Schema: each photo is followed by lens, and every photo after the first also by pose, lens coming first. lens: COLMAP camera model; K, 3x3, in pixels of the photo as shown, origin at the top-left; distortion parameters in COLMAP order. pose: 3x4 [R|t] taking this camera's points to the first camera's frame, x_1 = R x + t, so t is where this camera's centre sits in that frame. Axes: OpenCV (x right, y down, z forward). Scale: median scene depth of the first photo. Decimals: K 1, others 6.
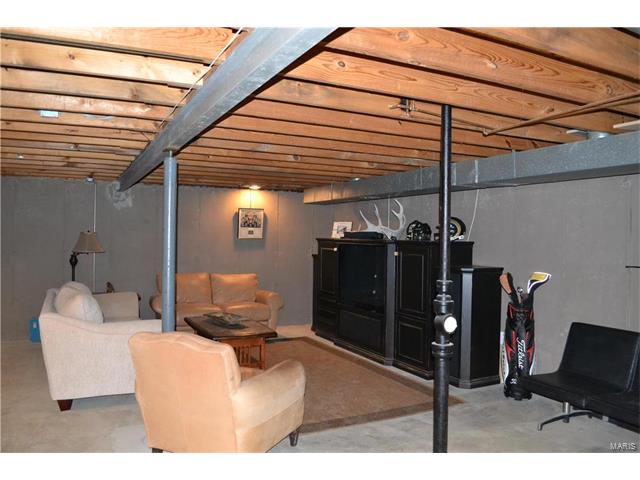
lens RADIAL K [[514.7, 0, 319.4], [0, 514.7, 235.3], [0, 0, 1]] dist [-0.060012, -0.009077]
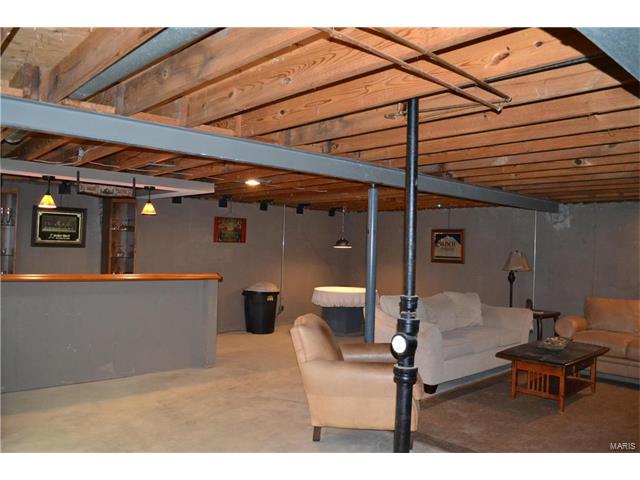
lens RADIAL K [[514.7, 0, 318.1], [0, 514.7, 243.0], [0, 0, 1]] dist [-0.060012, -0.009077]
pose [[0.266126, -0.018264, -0.963765, 1.059184], [-0.021457, 0.999461, -0.024865, 0.021955], [0.963700, 0.027297, 0.265590, 0.605720]]
